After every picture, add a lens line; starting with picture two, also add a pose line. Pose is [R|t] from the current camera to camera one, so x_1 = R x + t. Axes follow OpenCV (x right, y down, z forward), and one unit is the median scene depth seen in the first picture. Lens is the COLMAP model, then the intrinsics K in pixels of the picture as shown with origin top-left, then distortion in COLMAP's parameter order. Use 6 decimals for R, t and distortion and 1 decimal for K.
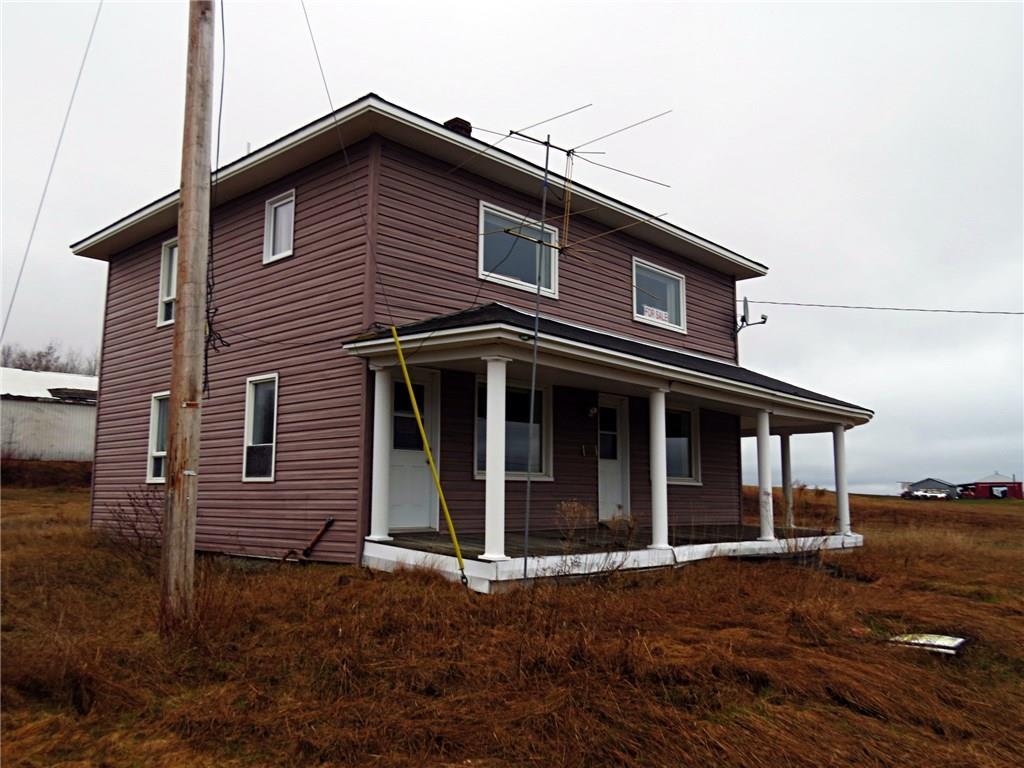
lens RADIAL K [[852.5, 0, 512.4], [0, 852.5, 384.9], [0, 0, 1]] dist [-0.005686, 0.003490]
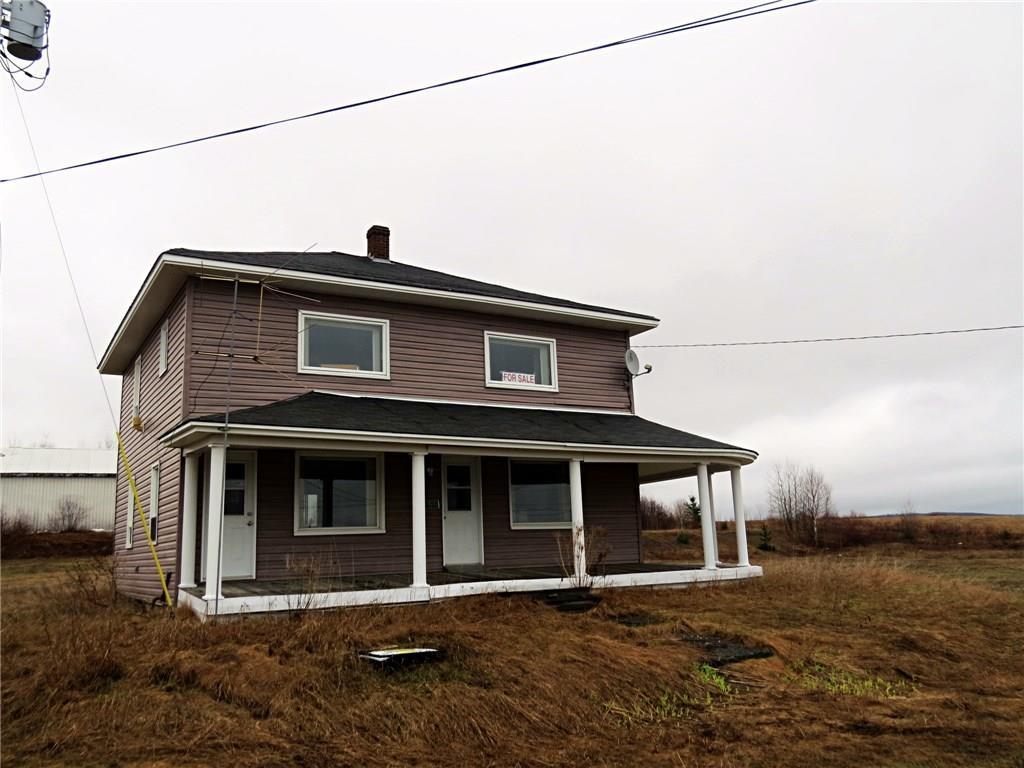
lens RADIAL K [[852.5, 0, 510.9], [0, 852.5, 382.5], [0, 0, 1]] dist [-0.005686, 0.003490]
pose [[0.960041, -0.095991, -0.262882, 0.487218], [0.080404, 0.994340, -0.069446, 0.000584], [0.268060, 0.045534, 0.962326, -0.094723]]
